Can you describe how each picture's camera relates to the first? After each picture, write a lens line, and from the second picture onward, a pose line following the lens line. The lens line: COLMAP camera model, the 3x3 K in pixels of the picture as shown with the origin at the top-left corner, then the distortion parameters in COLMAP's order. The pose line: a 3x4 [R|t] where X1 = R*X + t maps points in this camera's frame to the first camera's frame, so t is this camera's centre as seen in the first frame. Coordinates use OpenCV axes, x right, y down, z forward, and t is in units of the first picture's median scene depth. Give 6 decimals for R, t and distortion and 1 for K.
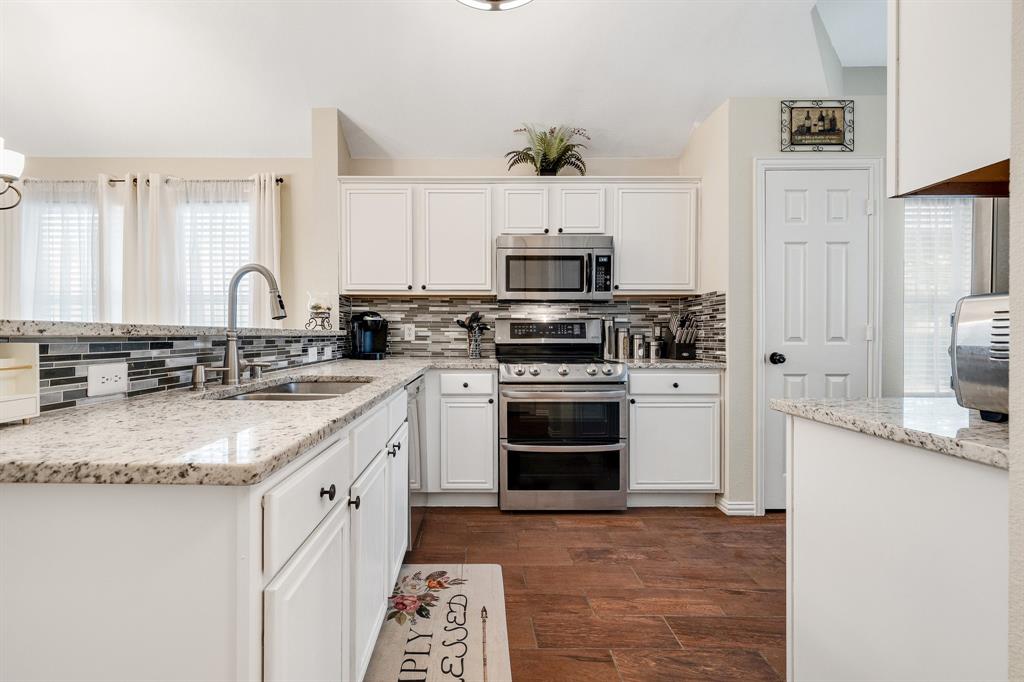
lens RADIAL K [[441.1, 0, 471.1], [0, 441.1, 343.0], [0, 0, 1]] dist [-0.002964, 0.002773]
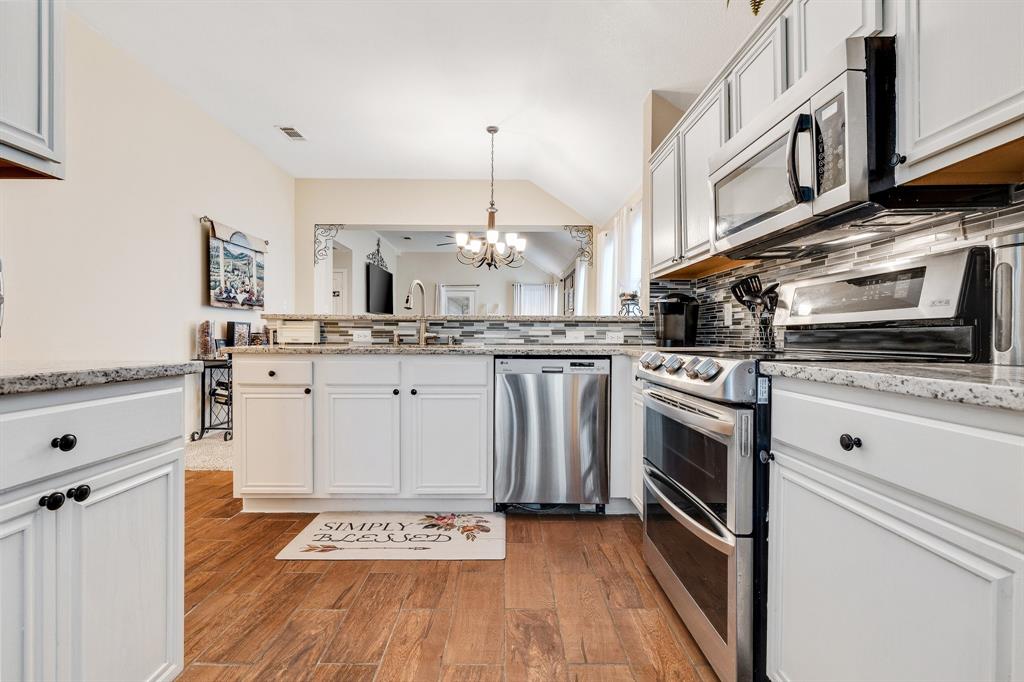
lens RADIAL K [[441.1, 0, 513.4], [0, 441.1, 339.1], [0, 0, 1]] dist [-0.002964, 0.002773]
pose [[0.027280, 0.004292, -0.999619, 0.789877], [-0.020675, 0.999779, 0.003729, 0.030125], [0.999414, 0.020566, 0.027362, 0.786432]]
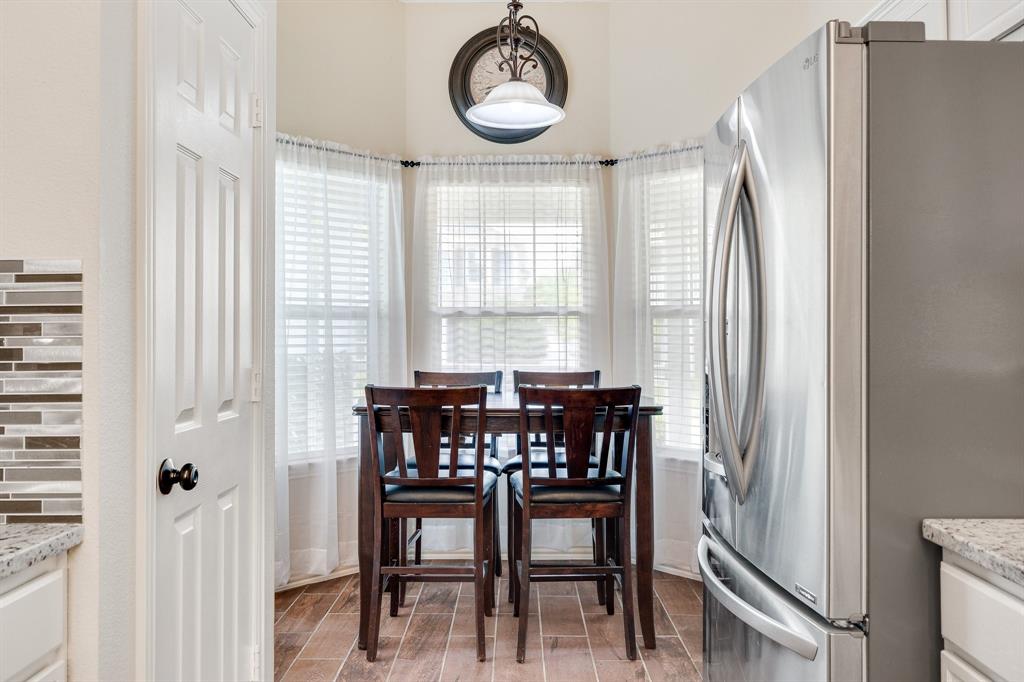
lens RADIAL K [[853.8, 0, 509.9], [0, 853.8, 331.3], [0, 0, 1]] dist [0.020991, 0.006559]
pose [[-0.010574, 0.005766, 0.999927, 0.032424], [0.021445, 0.999755, -0.005538, -0.068920], [-0.999714, 0.021385, -0.010695, 0.757397]]
